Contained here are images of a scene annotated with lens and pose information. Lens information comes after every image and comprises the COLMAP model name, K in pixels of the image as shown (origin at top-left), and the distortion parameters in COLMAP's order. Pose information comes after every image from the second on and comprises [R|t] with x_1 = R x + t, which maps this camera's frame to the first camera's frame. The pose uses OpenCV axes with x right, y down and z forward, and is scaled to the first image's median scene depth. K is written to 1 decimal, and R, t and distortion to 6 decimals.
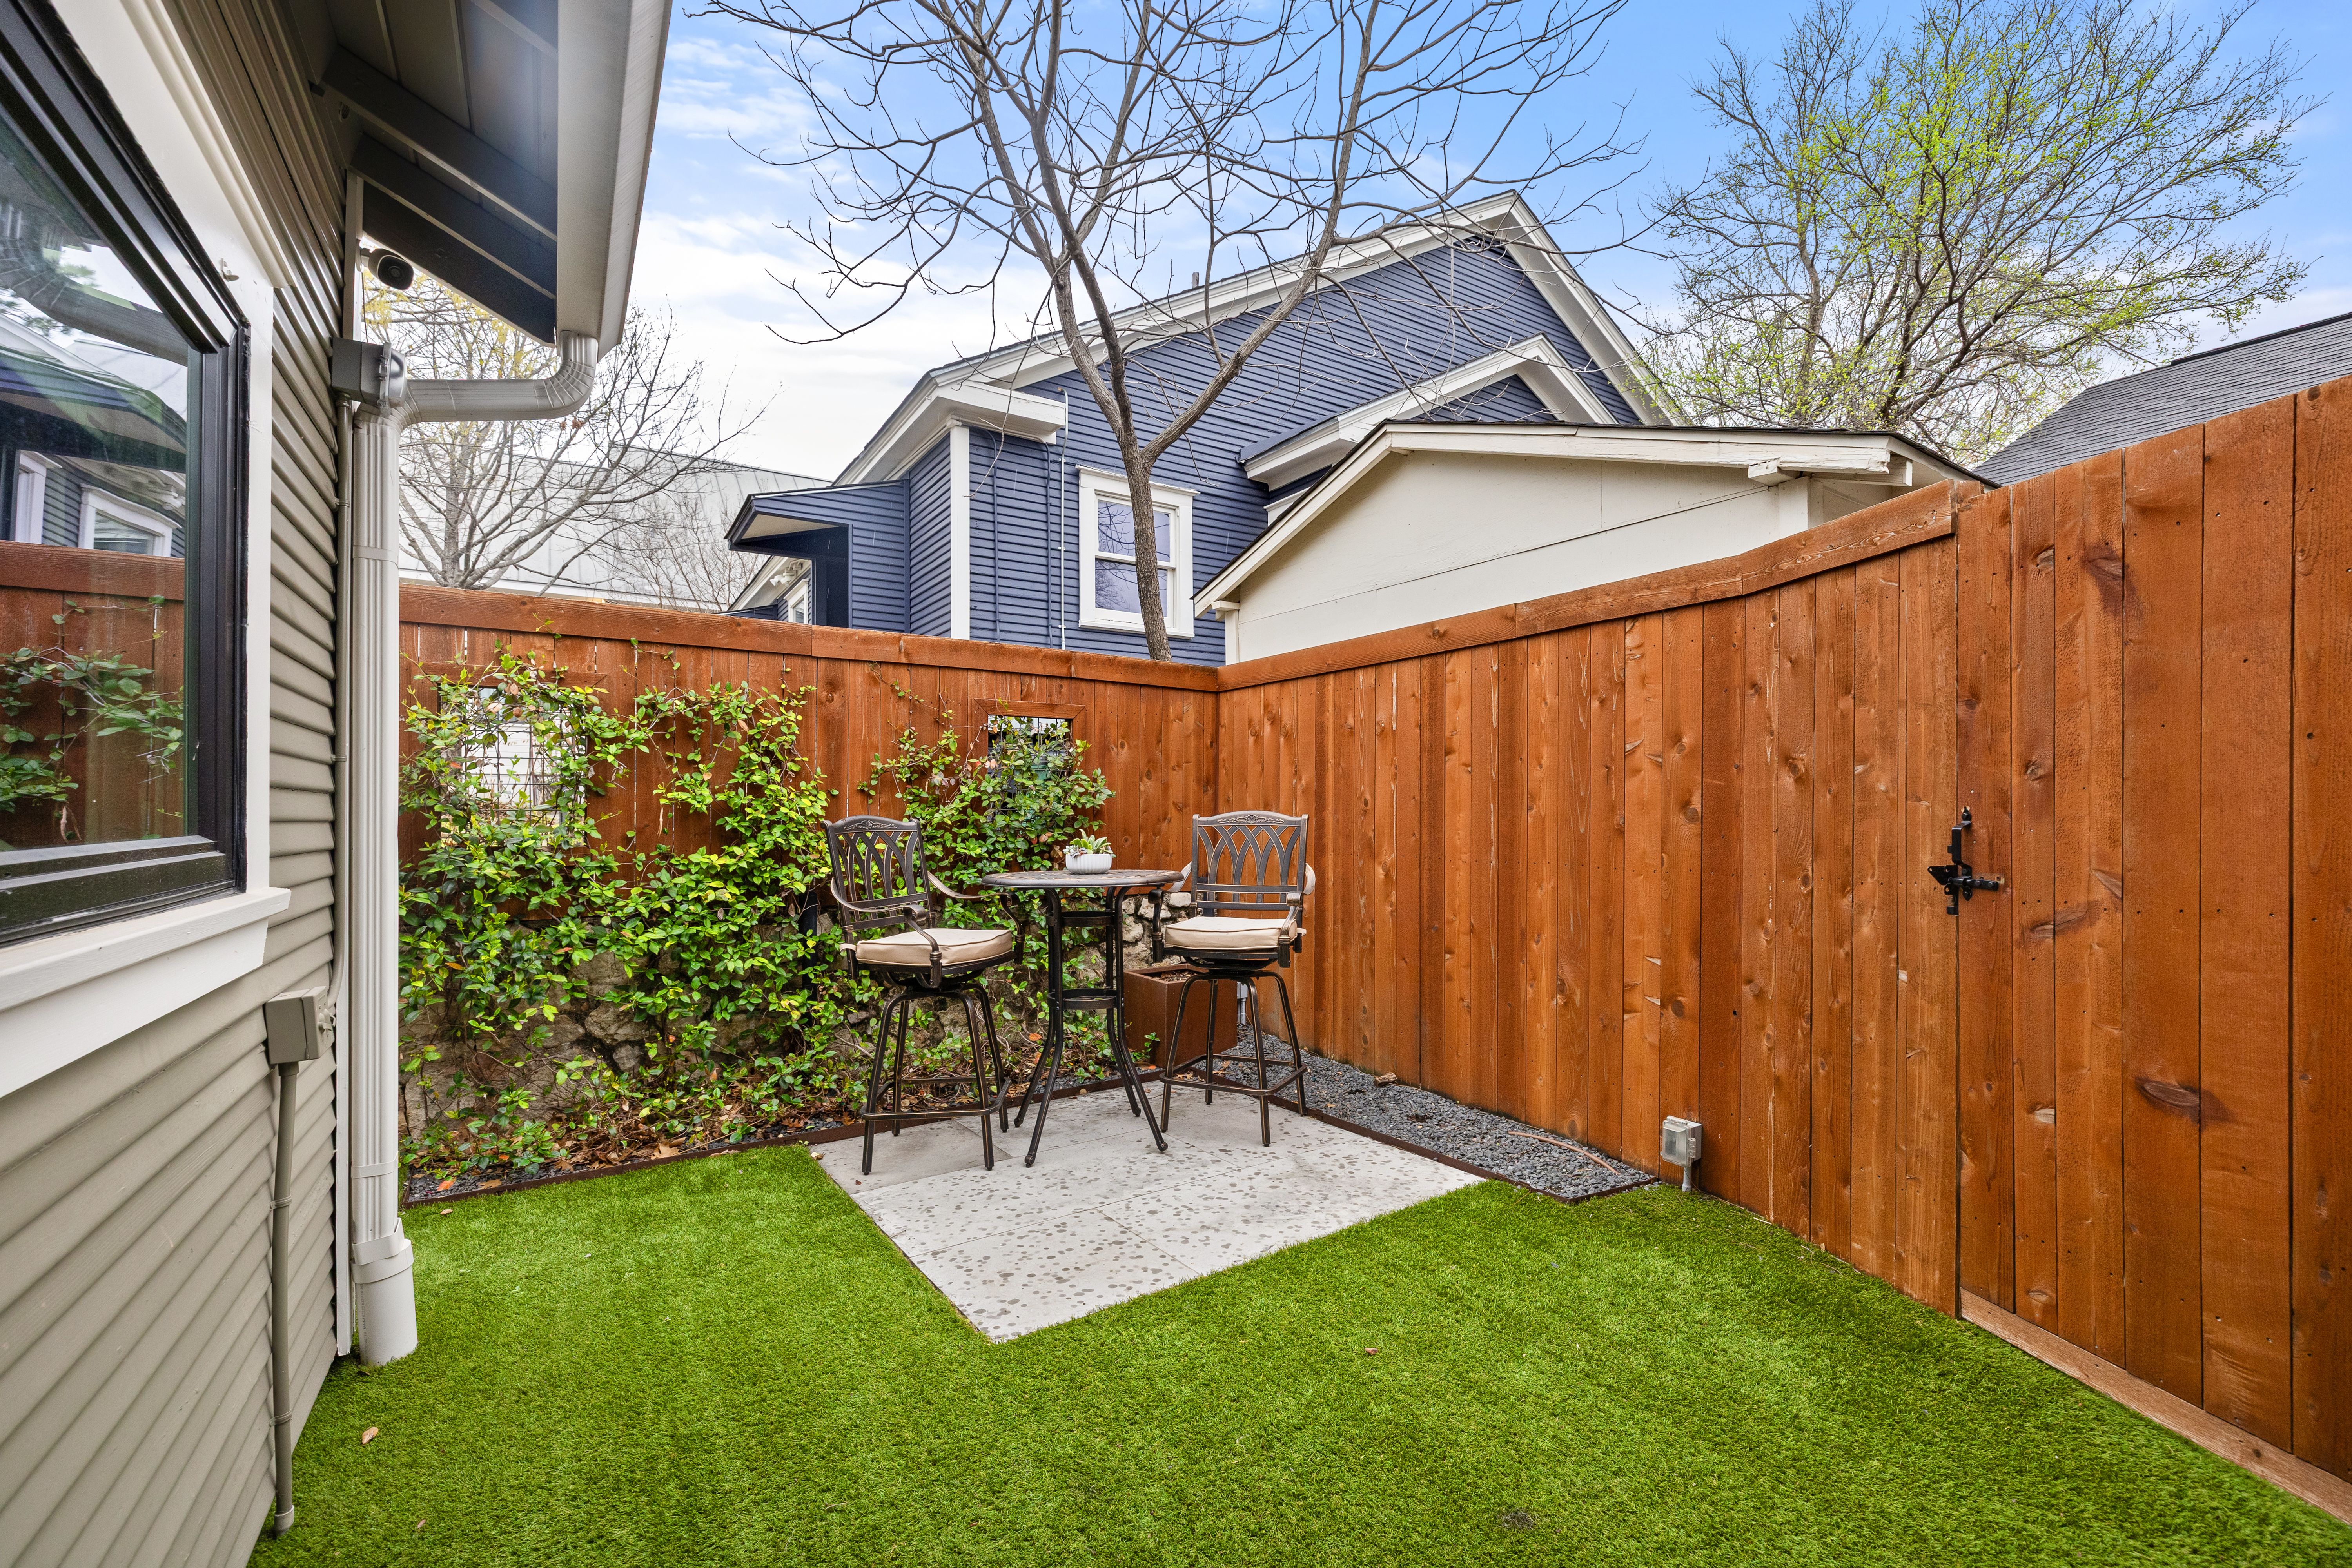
lens RADIAL K [[981.0, 0, 1188.2], [0, 981.0, 804.4], [0, 0, 1]] dist [0.001689, -0.000937]
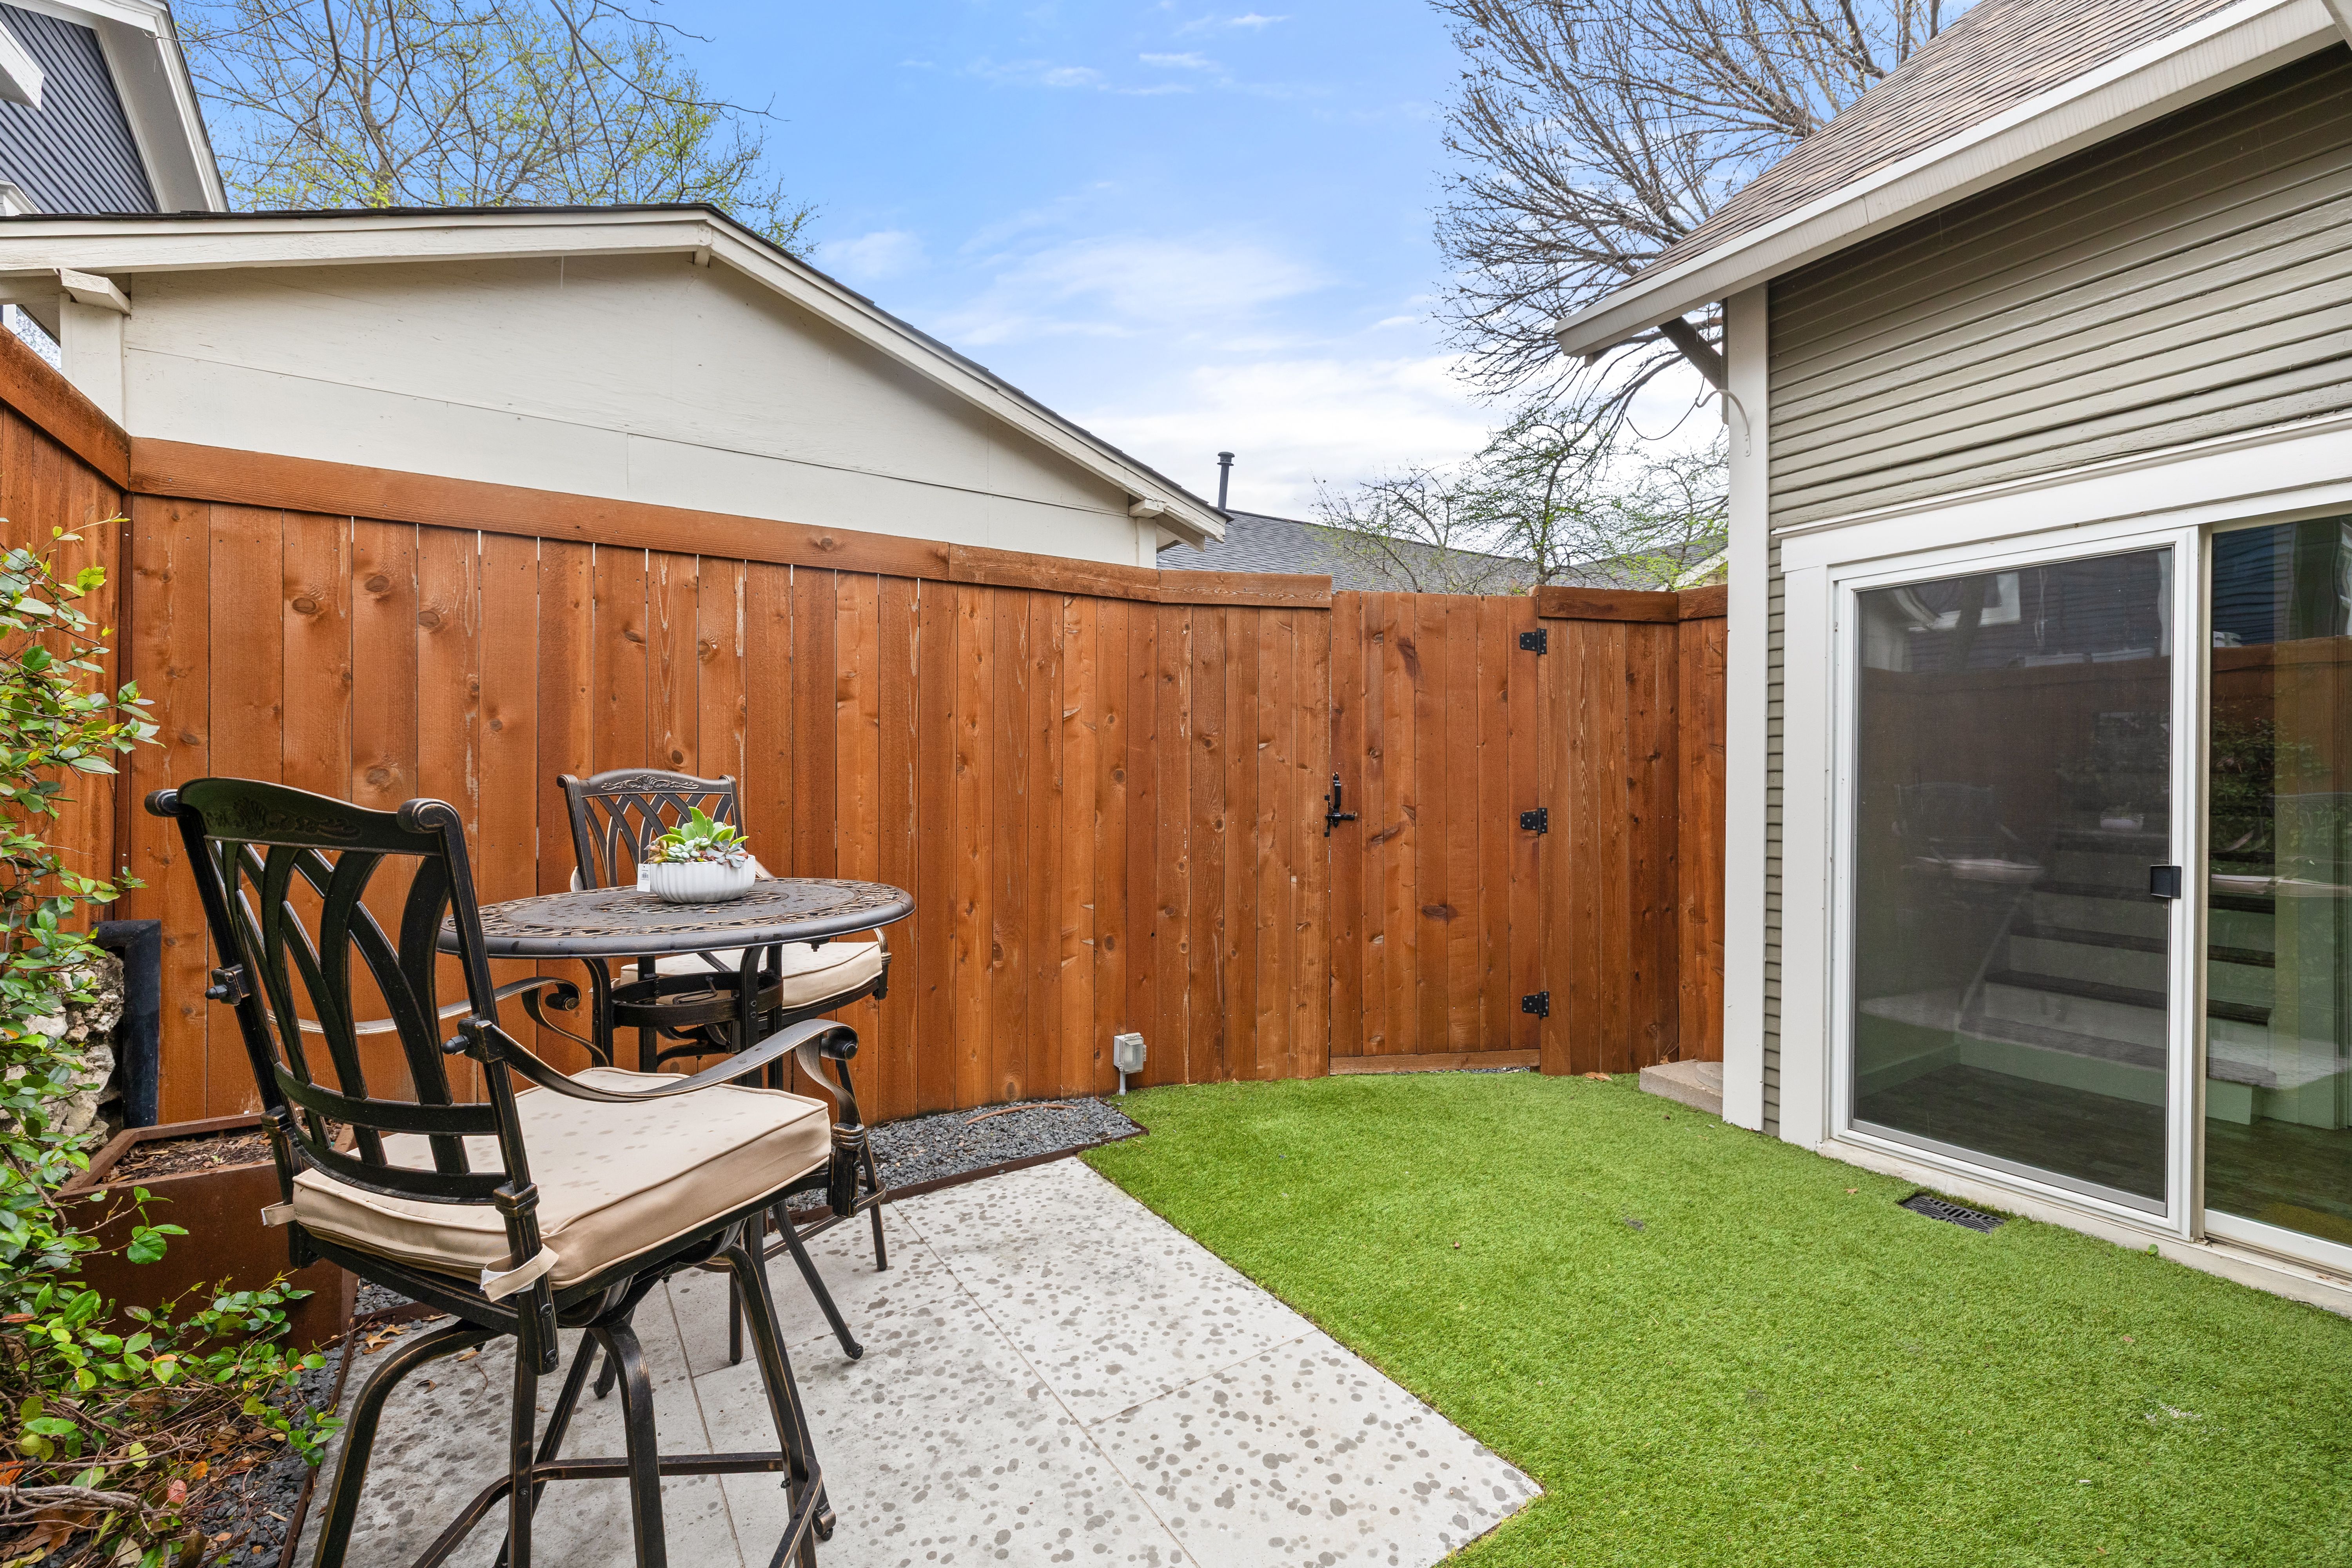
lens RADIAL K [[981.0, 0, 1185.7], [0, 981.0, 781.9], [0, 0, 1]] dist [0.001689, -0.000937]
pose [[0.028025, -0.003334, 0.999602, -0.657069], [-0.011757, 0.999924, 0.003665, 0.011392], [-0.999538, -0.011855, 0.027984, 0.876557]]
